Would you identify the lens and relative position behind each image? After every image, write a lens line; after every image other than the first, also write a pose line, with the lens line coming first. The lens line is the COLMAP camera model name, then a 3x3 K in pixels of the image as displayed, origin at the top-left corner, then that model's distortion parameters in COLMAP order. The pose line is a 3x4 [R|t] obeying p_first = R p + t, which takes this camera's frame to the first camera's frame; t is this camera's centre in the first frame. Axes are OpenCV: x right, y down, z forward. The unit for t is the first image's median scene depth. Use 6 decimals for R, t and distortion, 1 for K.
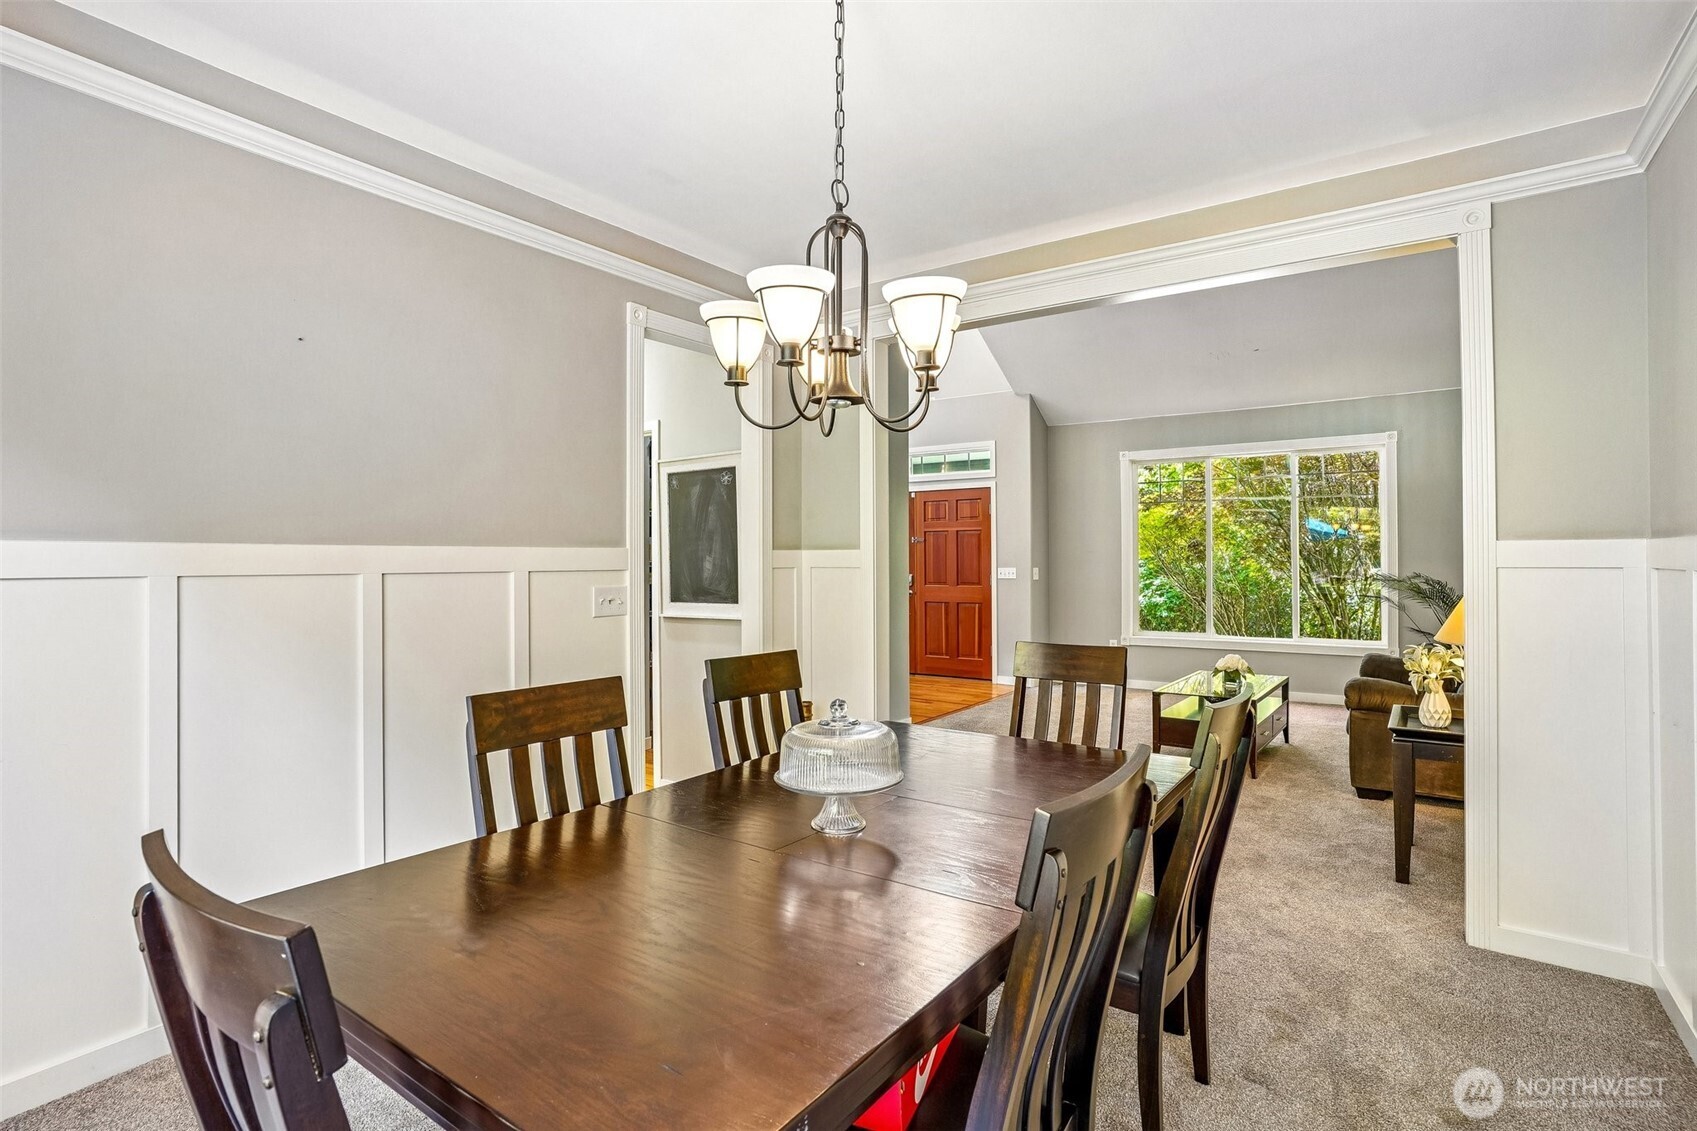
lens RADIAL K [[819.8, 0, 880.8], [0, 819.8, 550.1], [0, 0, 1]] dist [-0.015684, -0.000100]
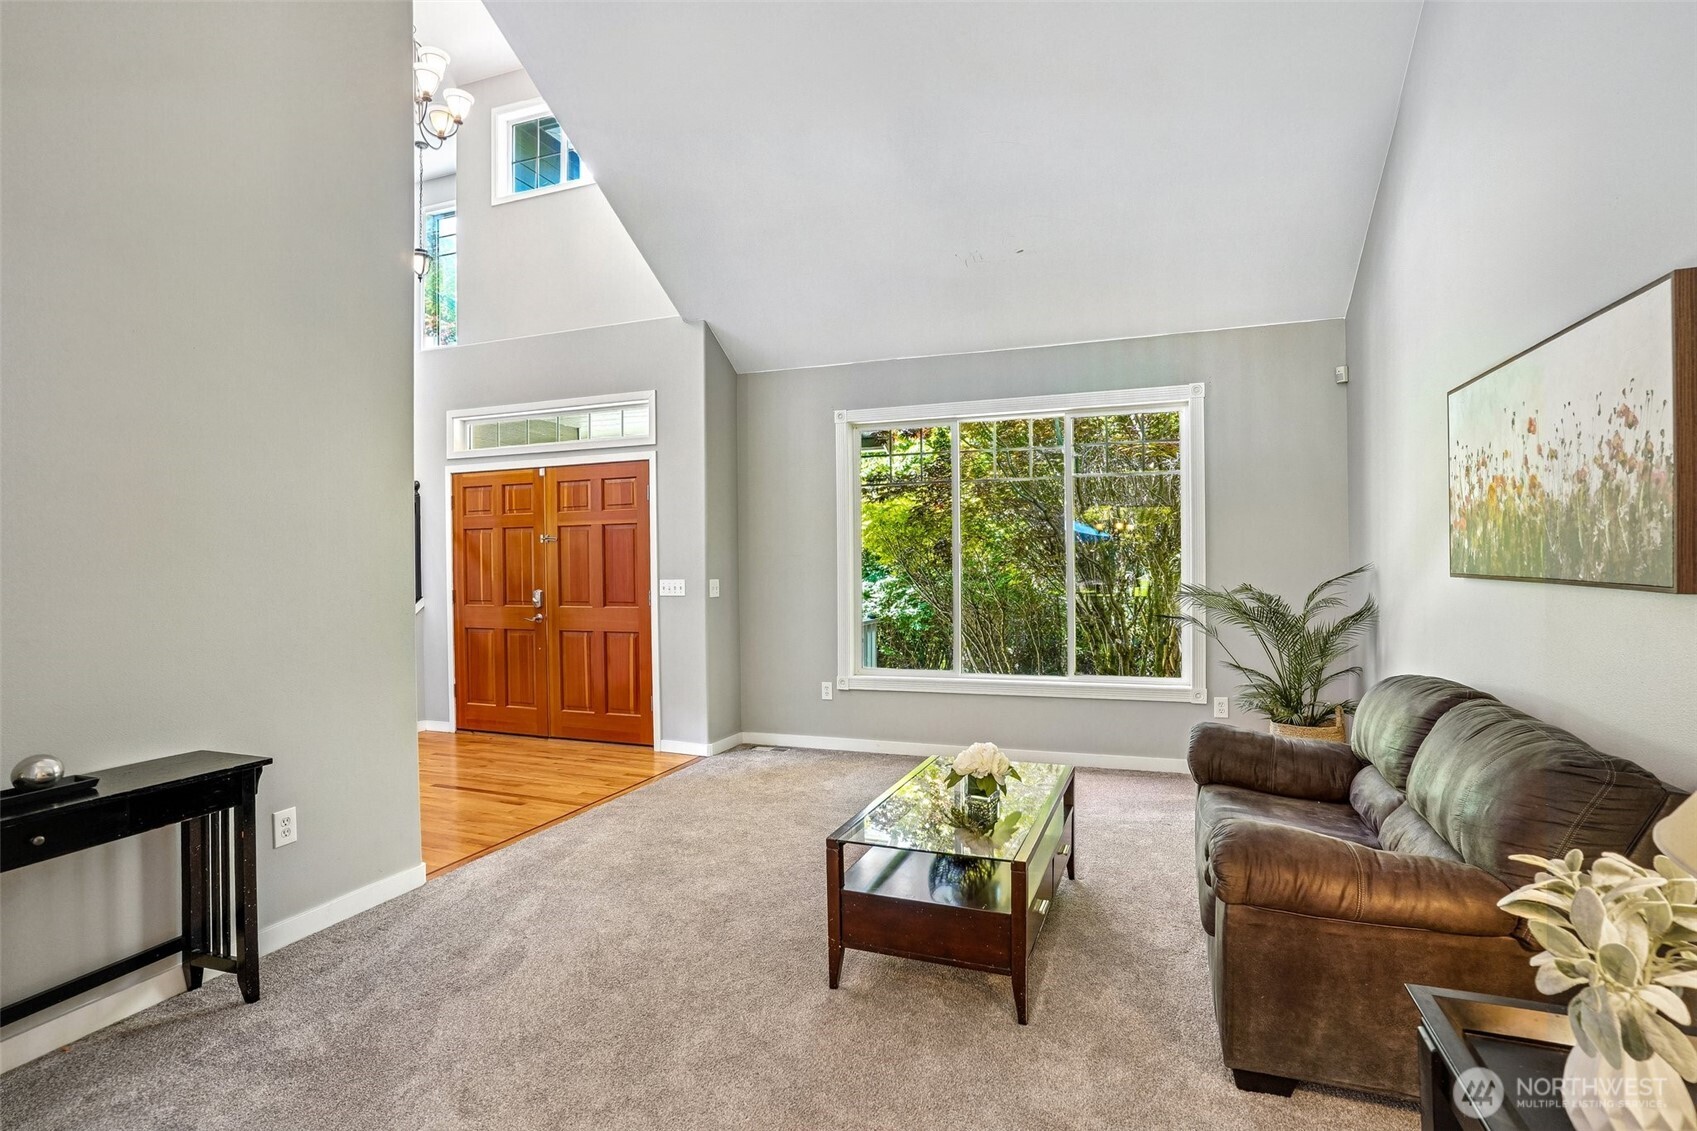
lens RADIAL K [[827.1, 0, 848.5], [0, 827.1, 565.5], [0, 0, 1]] dist [-0.066354, 0.039013]
pose [[0.972887, -0.007015, 0.231175, 0.135955], [0.004452, 0.999923, 0.011610, 0.002867], [-0.231238, -0.010266, 0.972843, 0.305978]]
